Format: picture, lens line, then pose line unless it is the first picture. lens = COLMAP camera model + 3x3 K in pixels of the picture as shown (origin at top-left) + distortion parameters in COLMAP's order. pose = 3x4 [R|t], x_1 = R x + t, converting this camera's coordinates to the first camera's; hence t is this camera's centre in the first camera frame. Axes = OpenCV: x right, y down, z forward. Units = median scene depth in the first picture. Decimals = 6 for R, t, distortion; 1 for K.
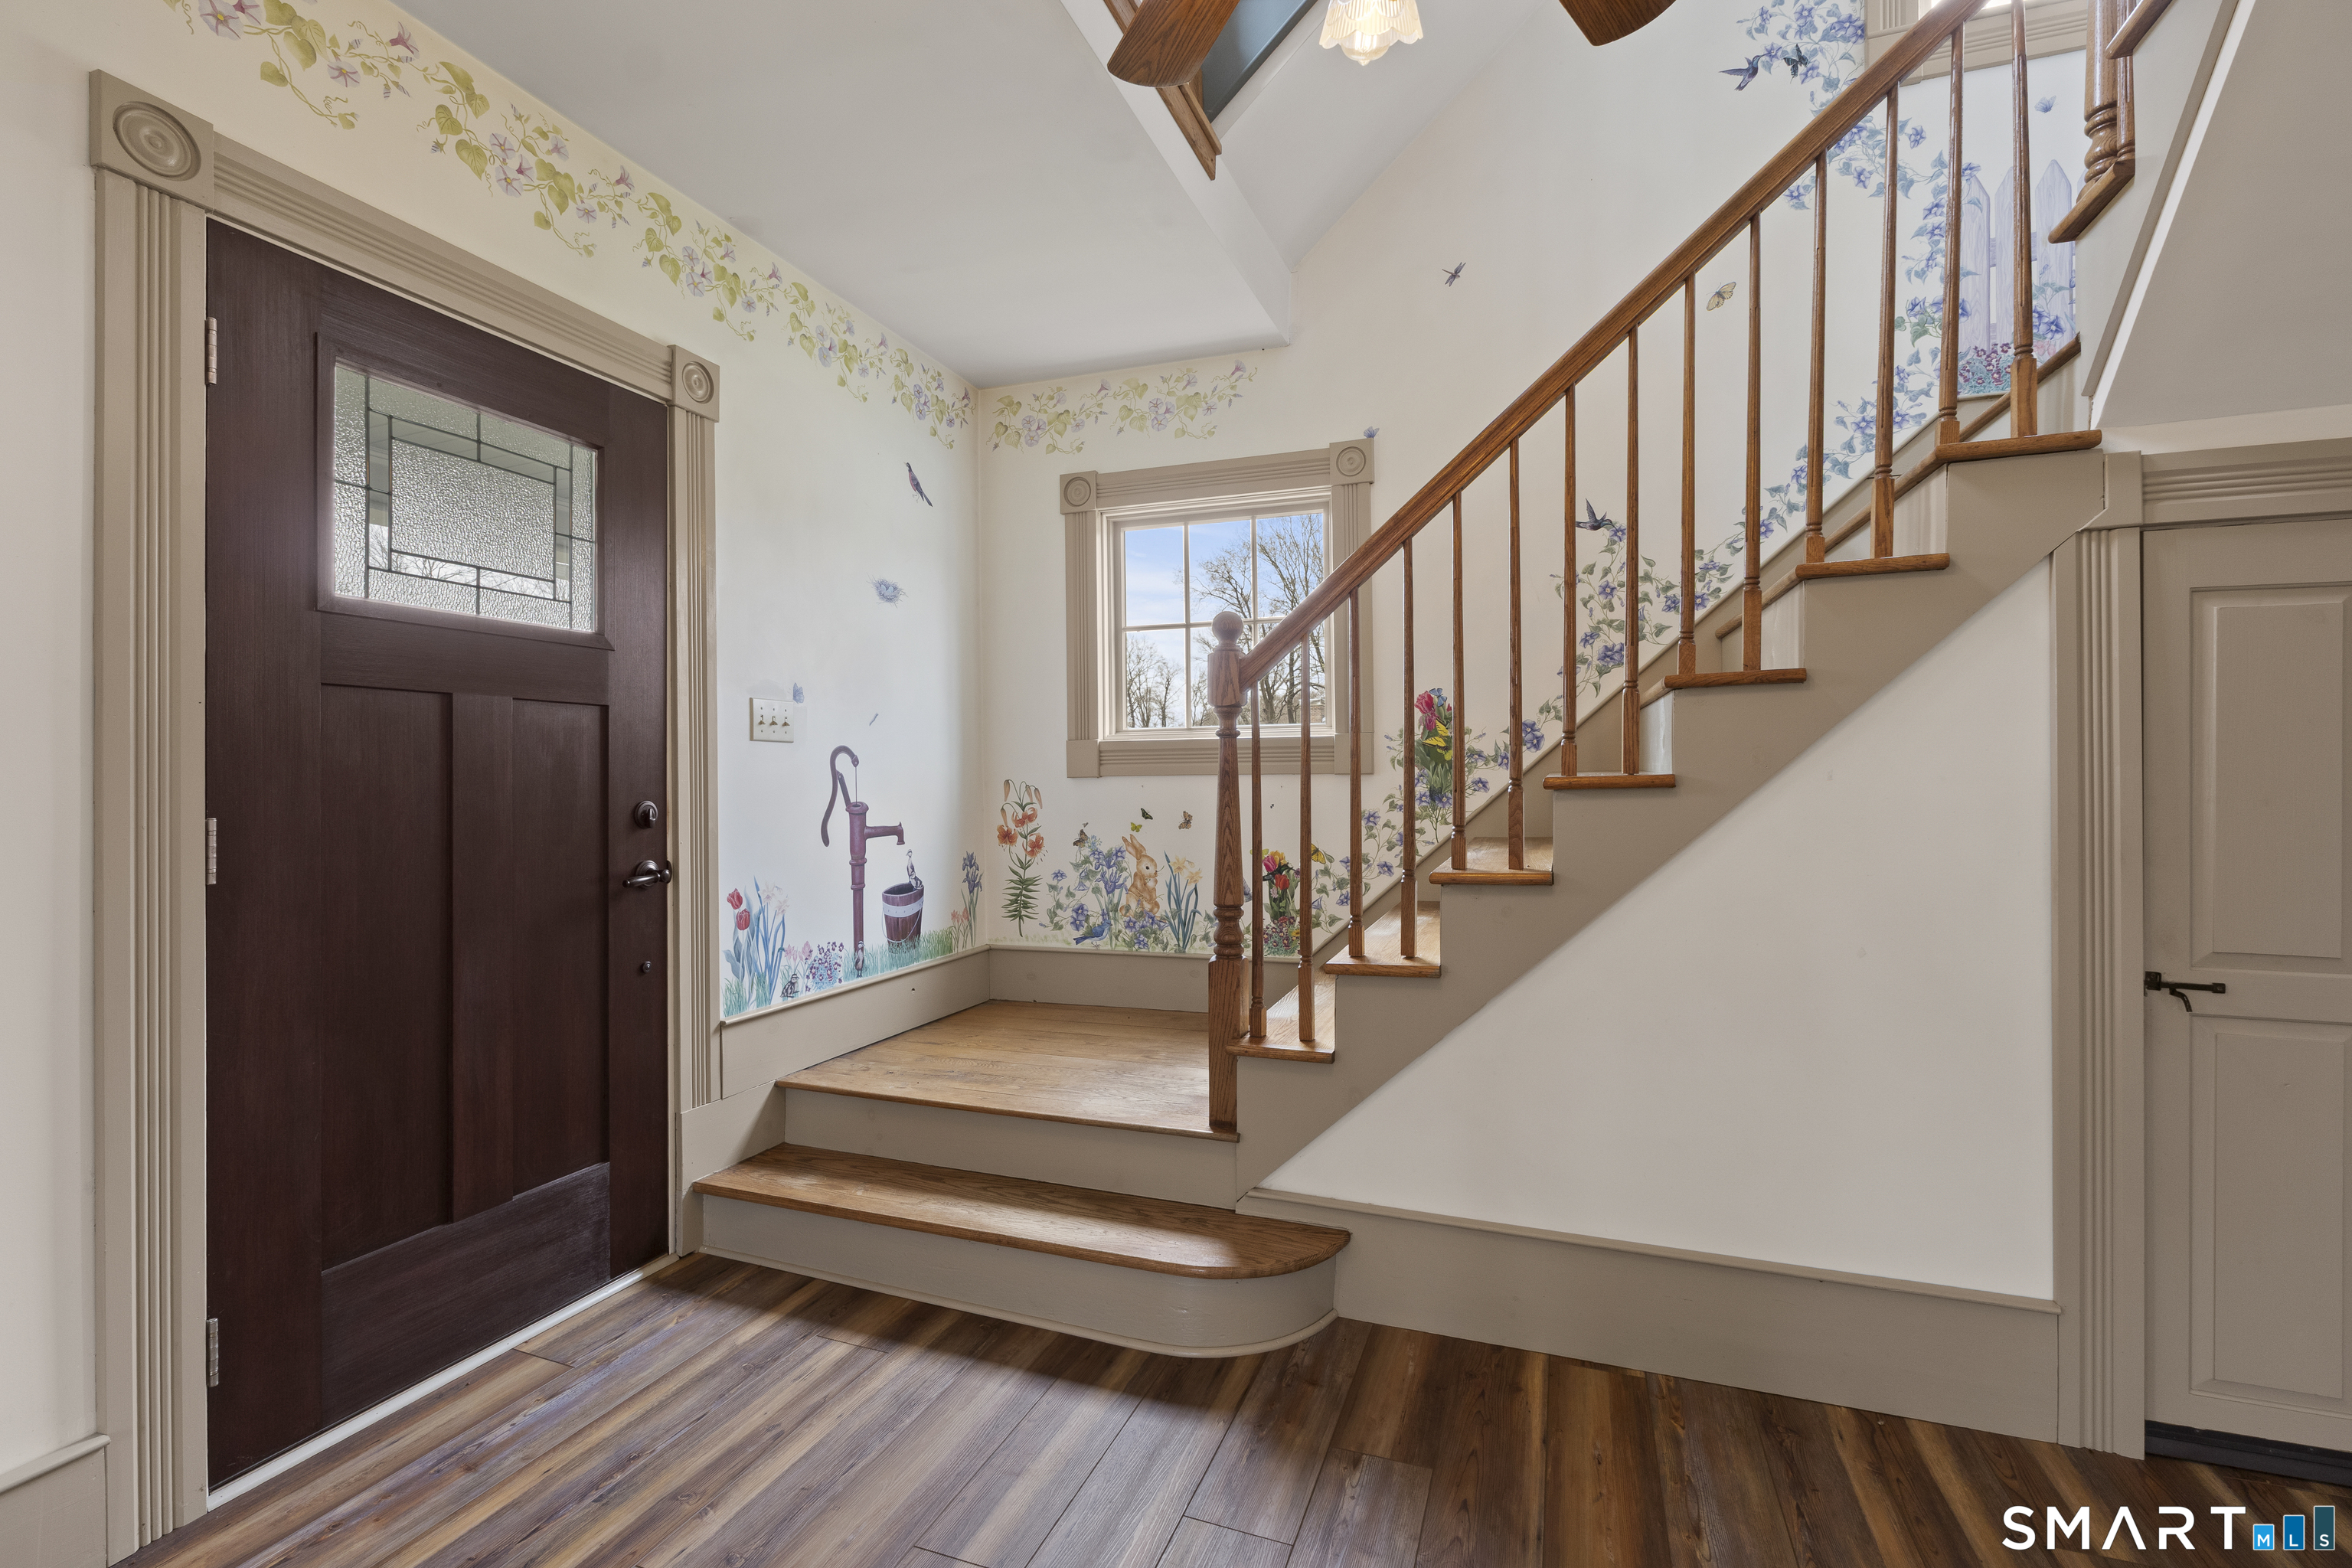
lens RADIAL K [[1072.3, 0, 1129.0], [0, 1072.3, 778.8], [0, 0, 1]] dist [-0.003986, 0.002027]
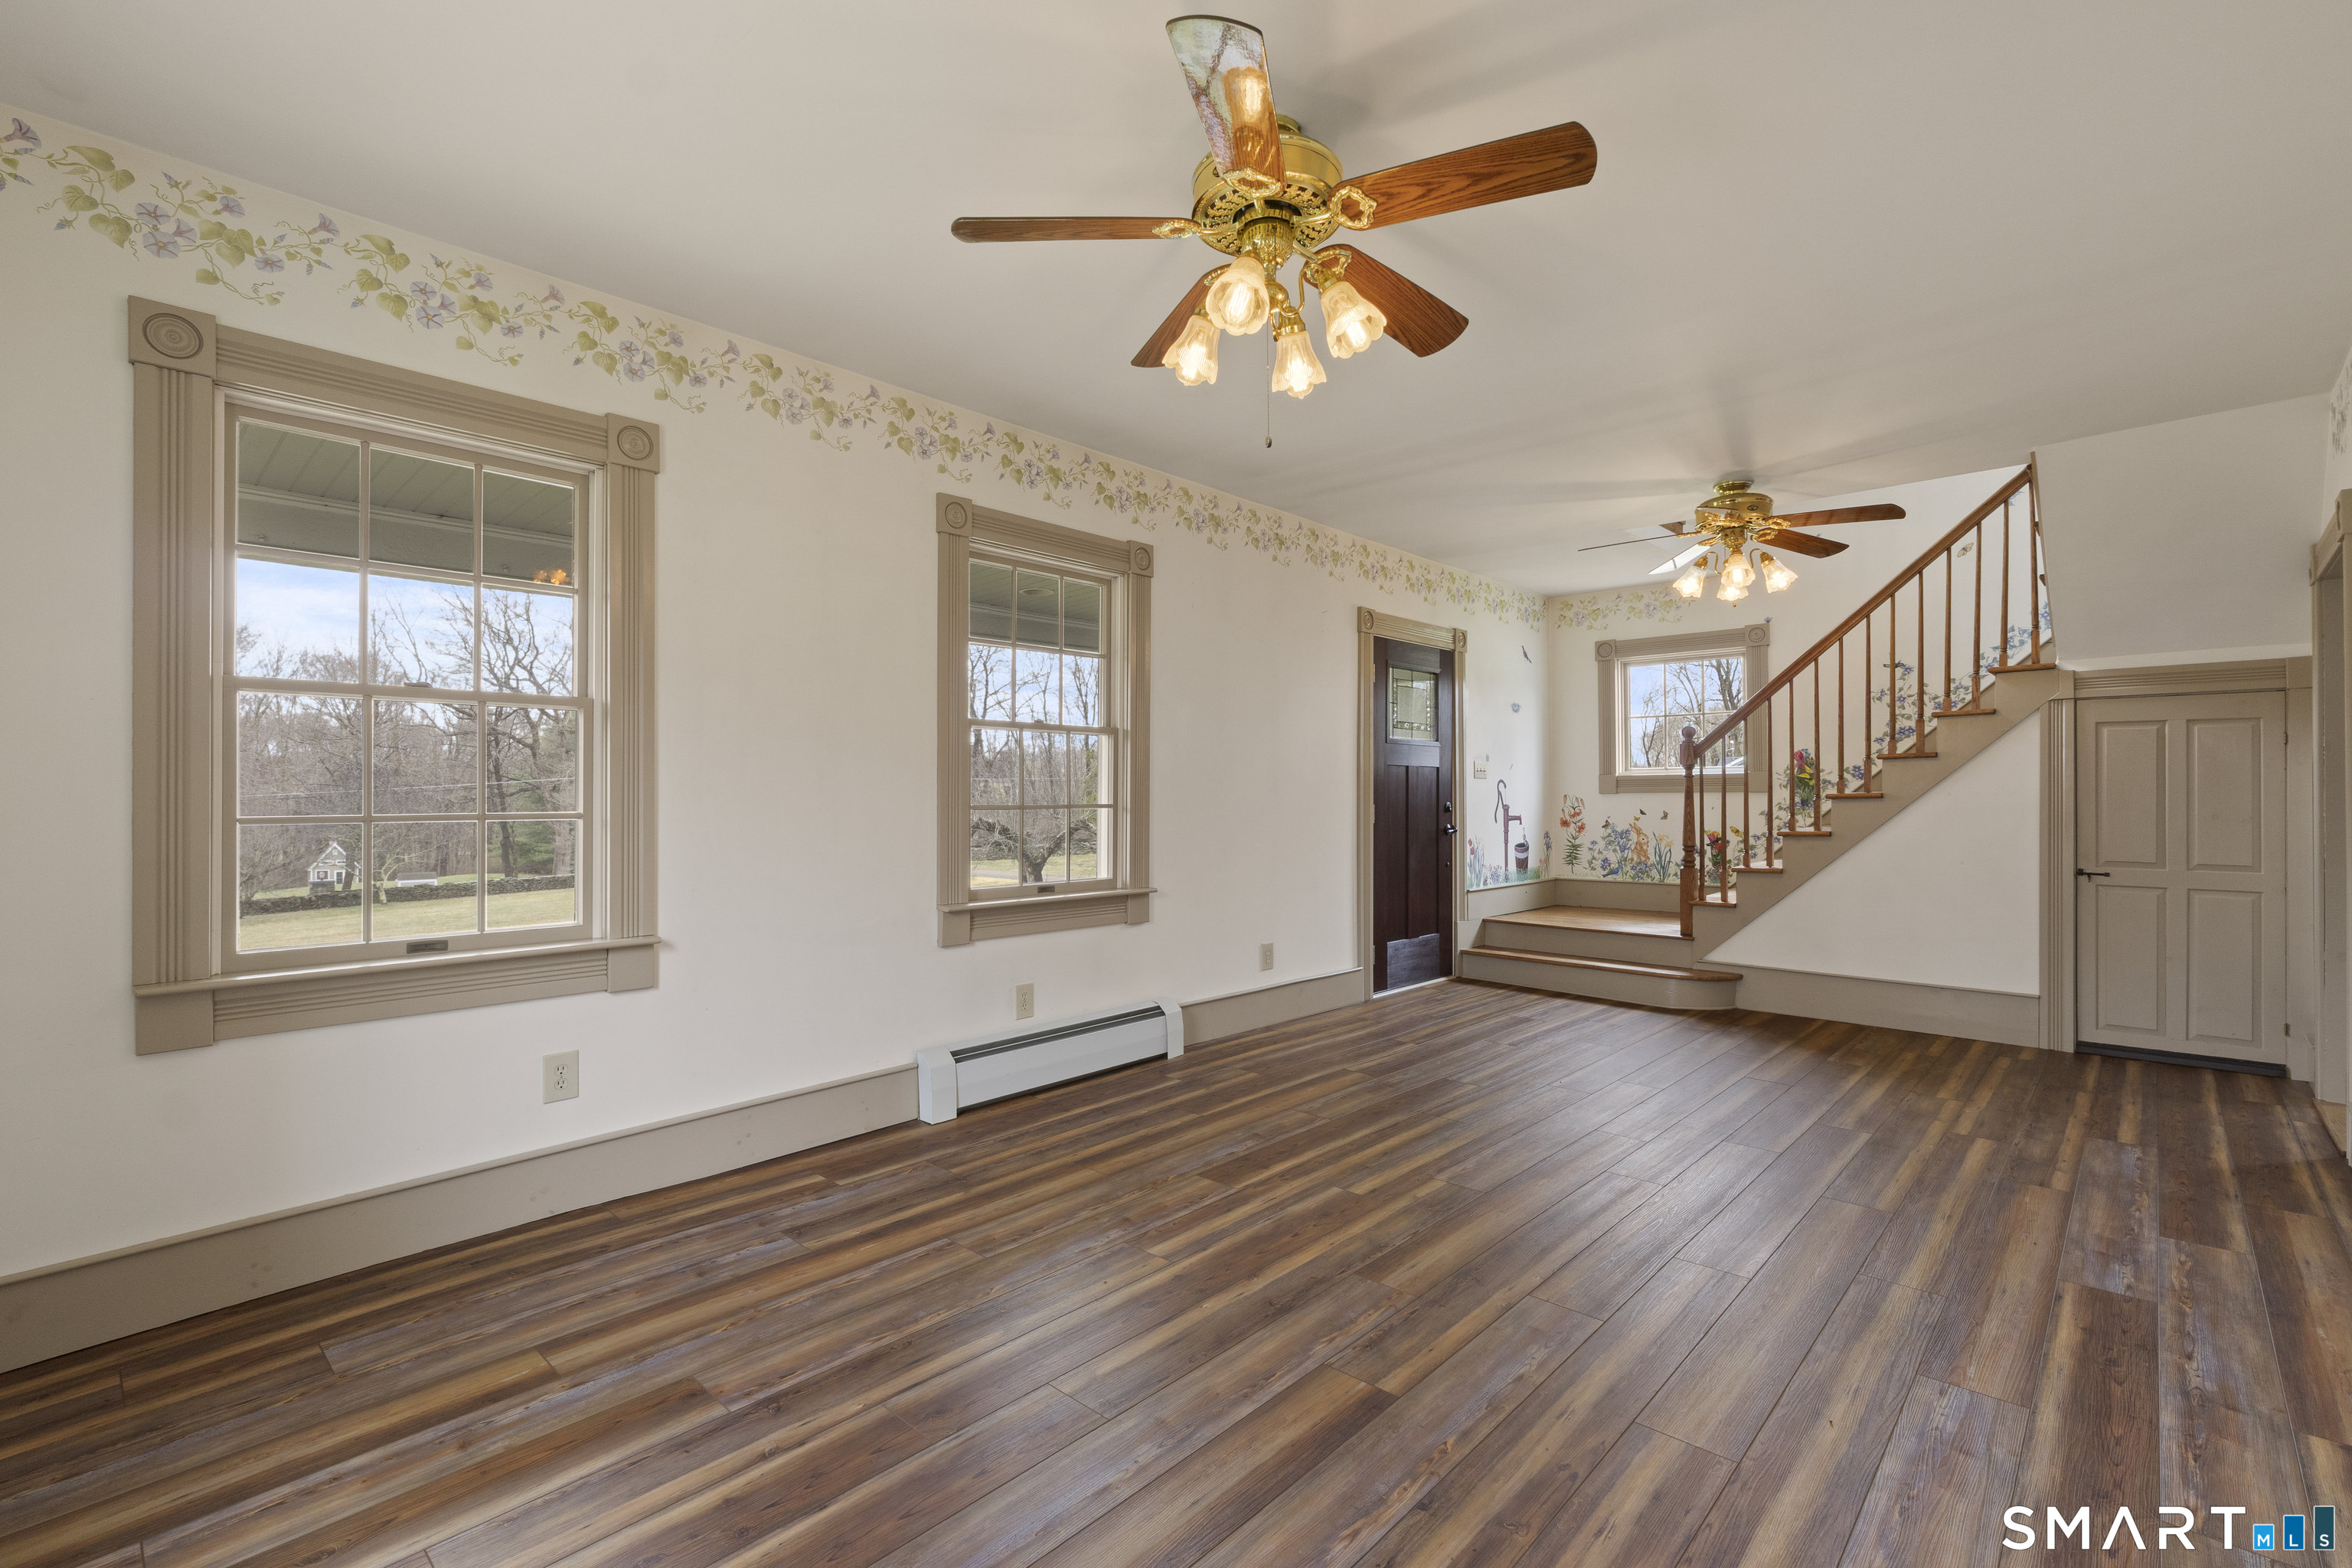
lens RADIAL K [[1072.3, 0, 1170.5], [0, 1072.3, 792.1], [0, 0, 1]] dist [-0.003986, 0.002027]
pose [[0.937829, 0.001044, -0.347095, -0.124985], [-0.001520, 0.999998, -0.001099, -0.000559], [0.347093, 0.001558, 0.937829, -1.263117]]
